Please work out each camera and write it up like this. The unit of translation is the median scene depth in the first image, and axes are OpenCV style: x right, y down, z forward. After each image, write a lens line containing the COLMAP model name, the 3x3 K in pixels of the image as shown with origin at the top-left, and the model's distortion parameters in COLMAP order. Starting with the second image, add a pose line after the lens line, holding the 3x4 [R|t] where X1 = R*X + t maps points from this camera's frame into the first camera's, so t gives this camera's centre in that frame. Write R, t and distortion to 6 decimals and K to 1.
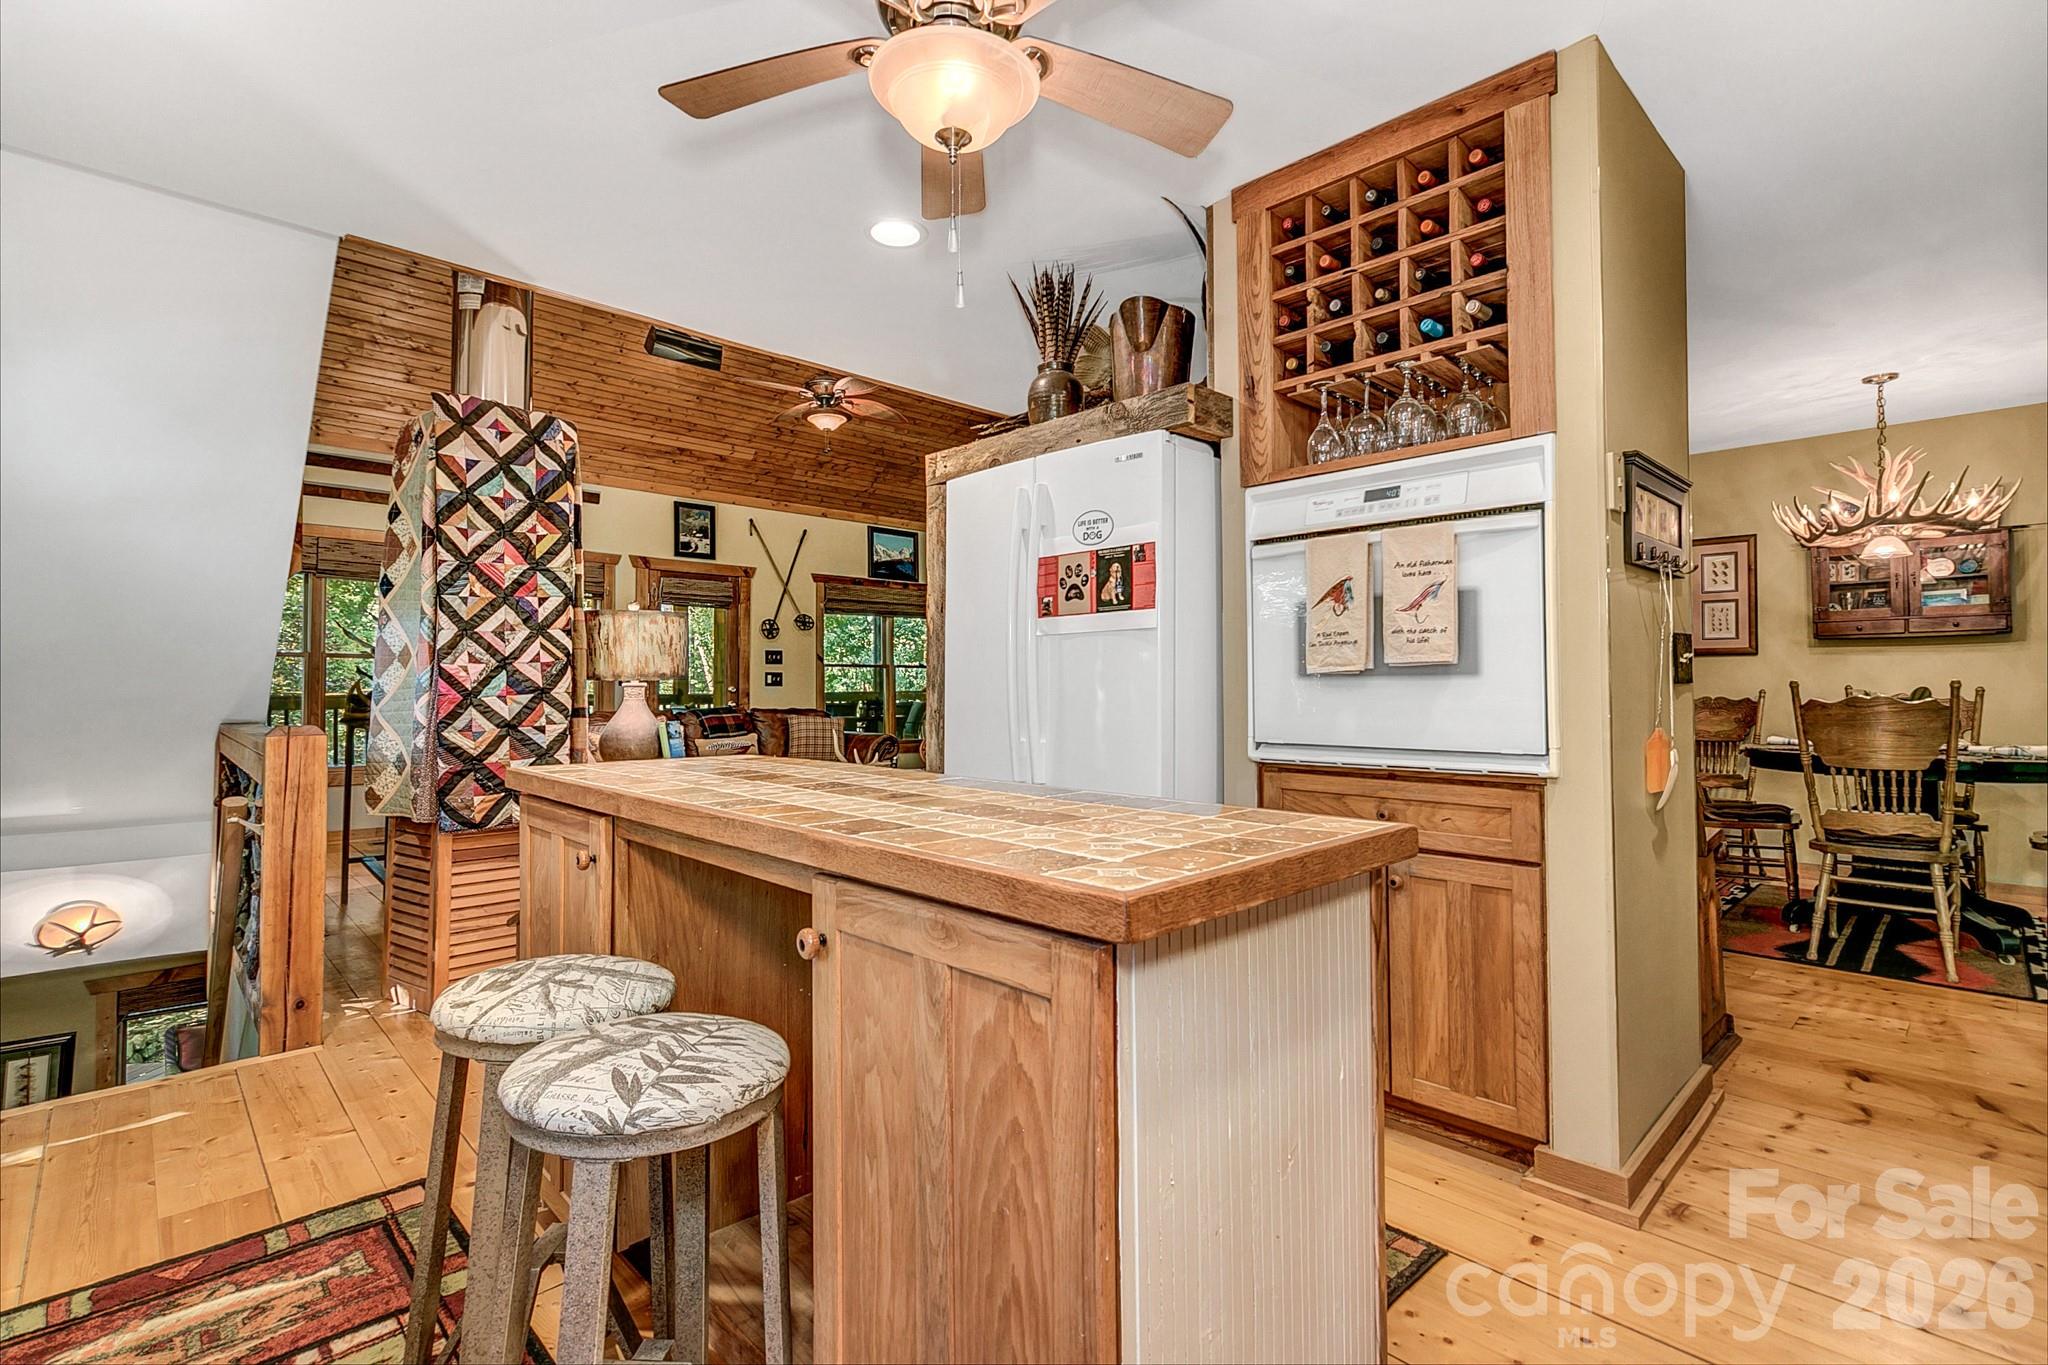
lens RADIAL K [[942.4, 0, 1020.5], [0, 942.4, 667.7], [0, 0, 1]] dist [0.001961, -0.000815]
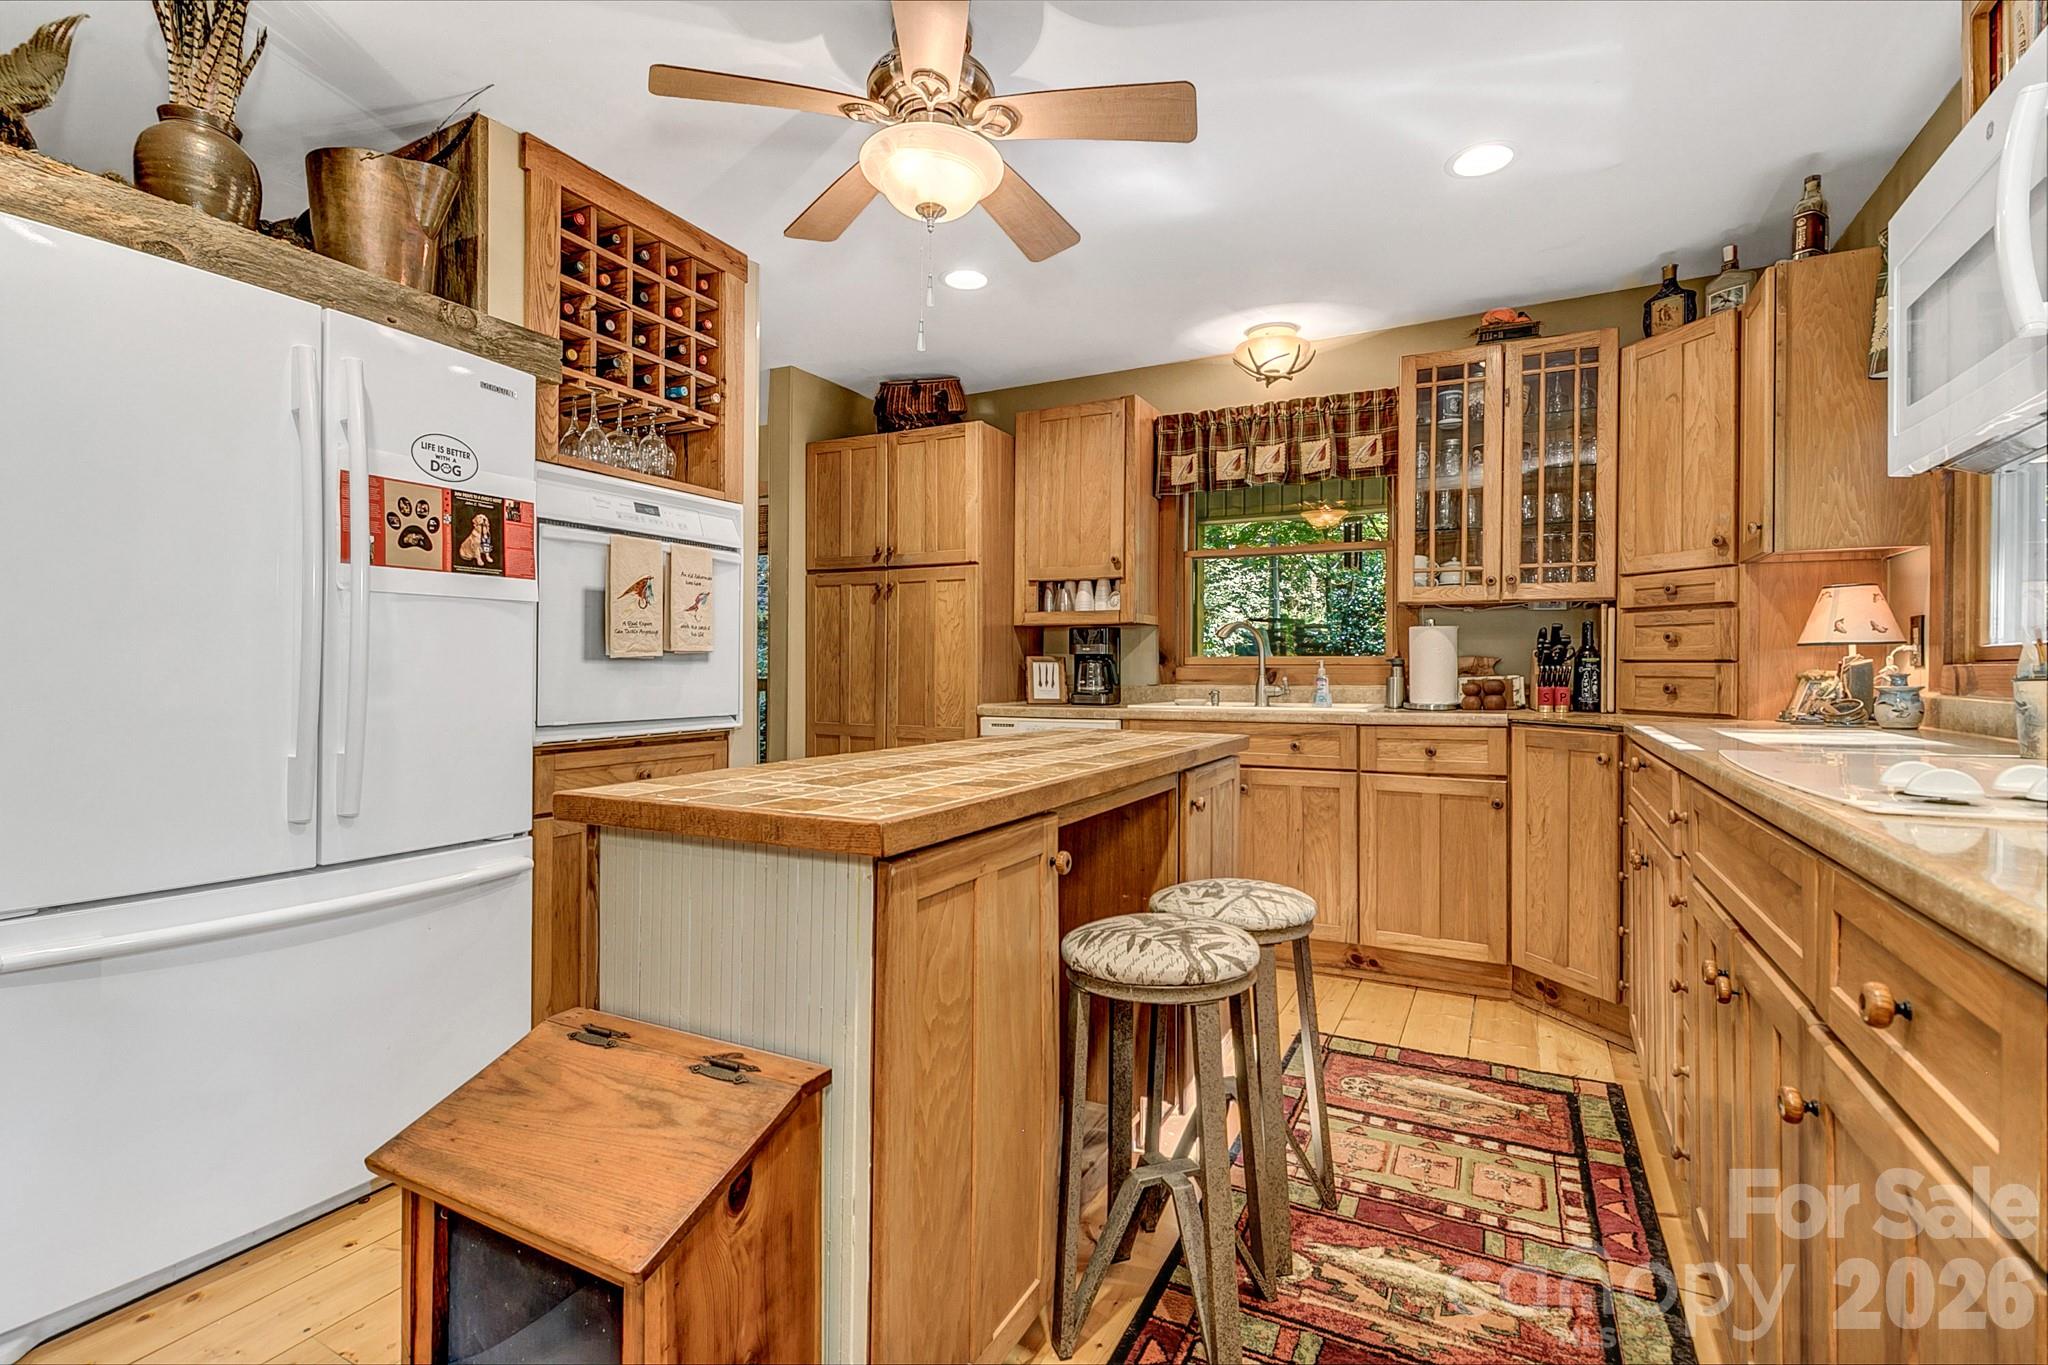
lens RADIAL K [[942.4, 0, 1020.5], [0, 942.4, 667.7], [0, 0, 1]] dist [0.001961, -0.000815]
pose [[-0.316091, 0.001553, 0.948728, -0.672853], [-0.024204, 0.999660, -0.009700, 0.013421], [-0.948420, -0.026029, -0.315945, 0.681785]]
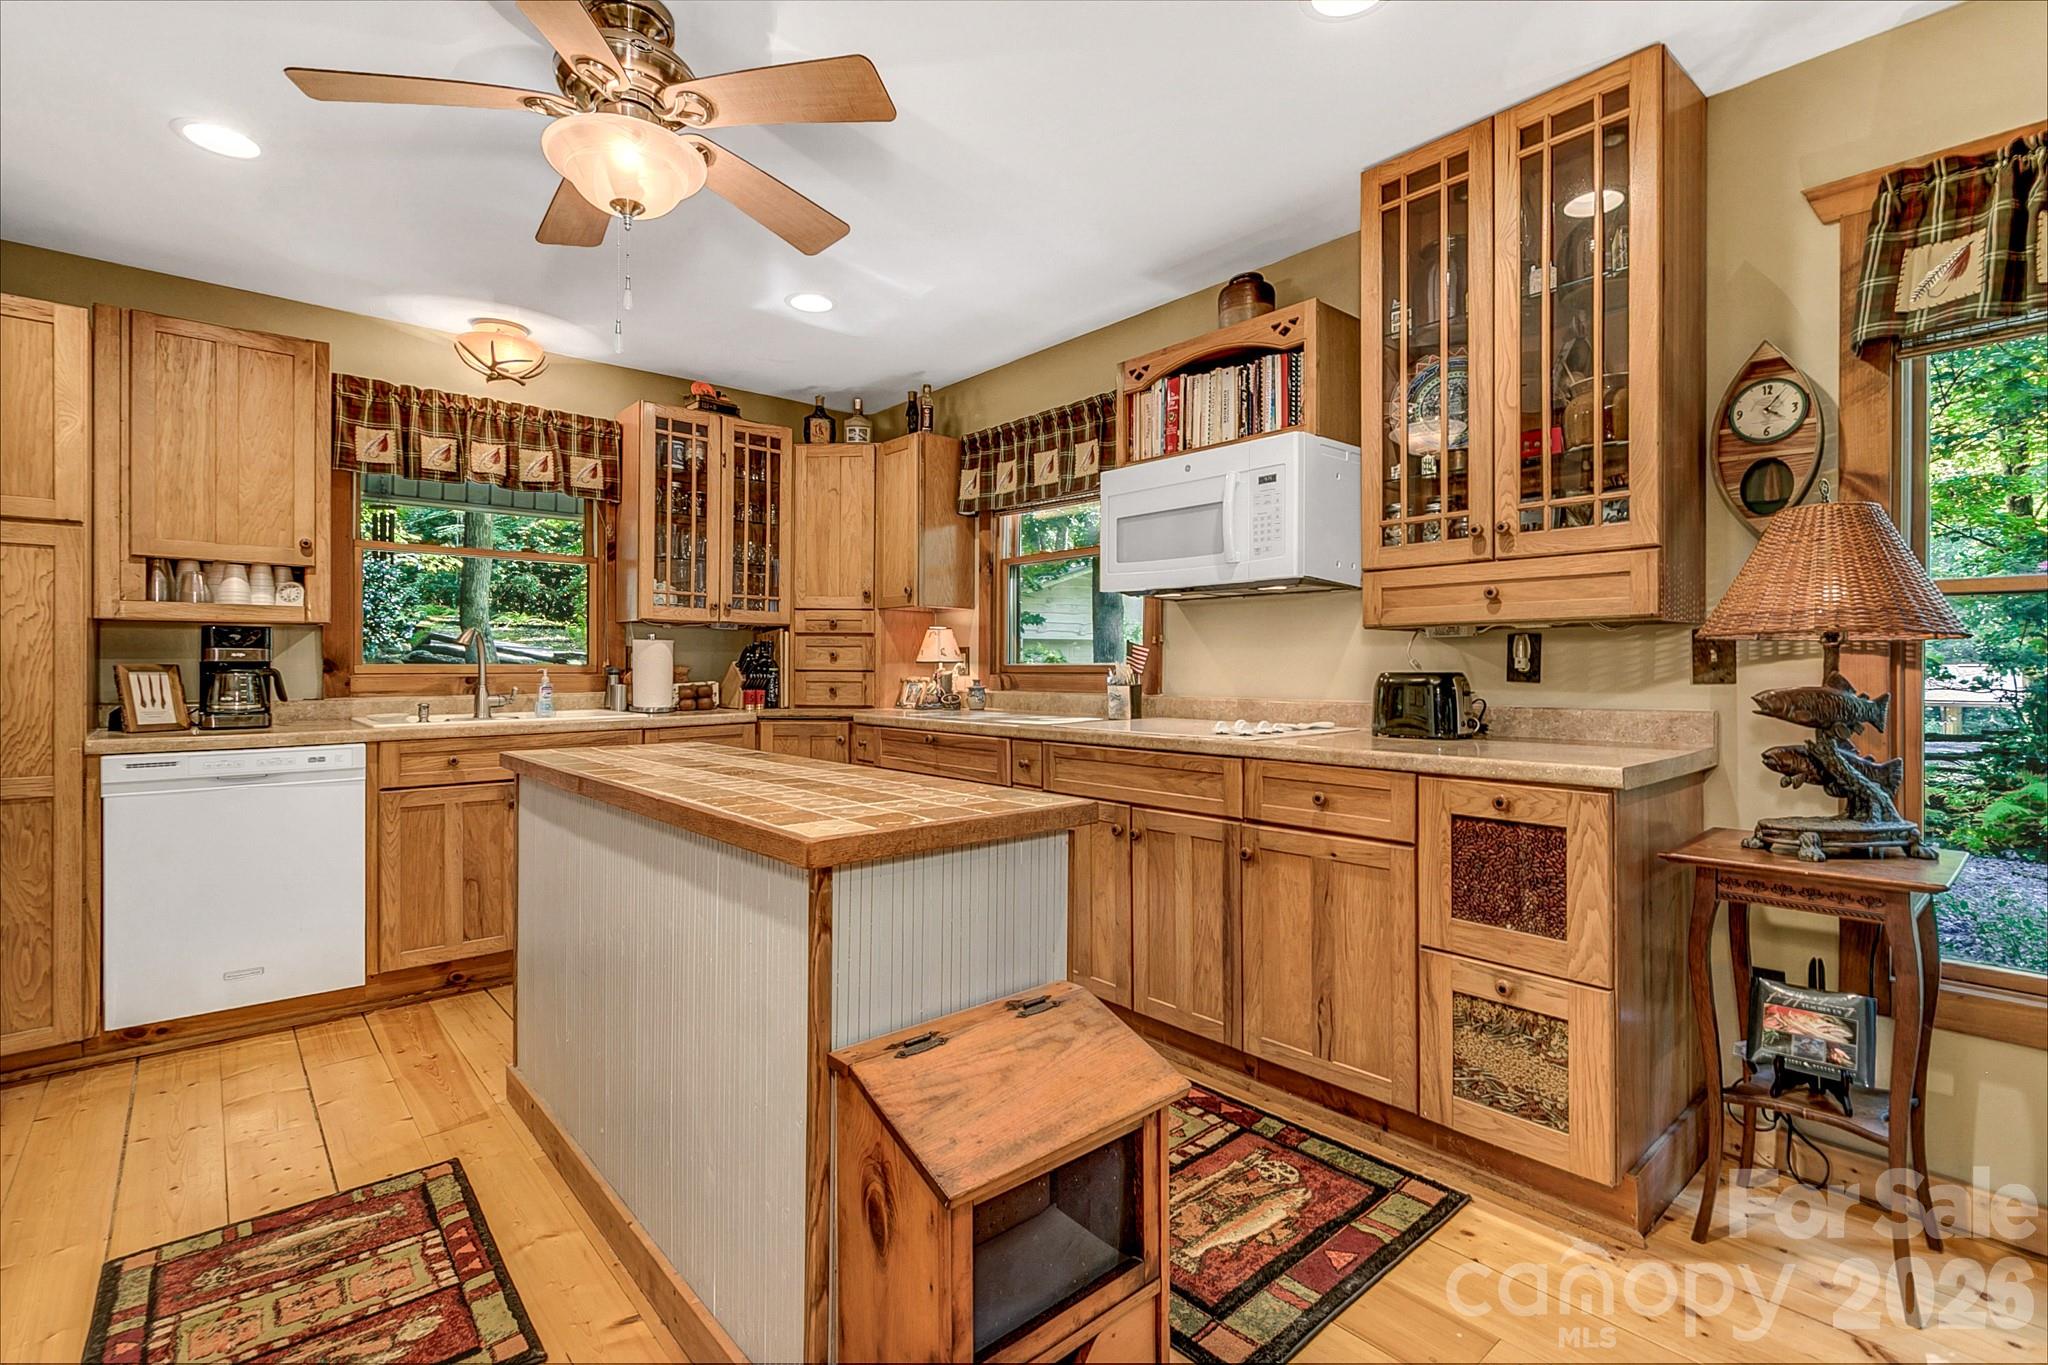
lens RADIAL K [[942.4, 0, 1020.5], [0, 942.4, 667.7], [0, 0, 1]] dist [0.001961, -0.000815]
pose [[-0.998889, -0.001057, 0.047111, -0.322212], [-0.002026, 0.999787, -0.020541, 0.005078], [-0.047080, -0.020614, -0.998678, 1.135499]]
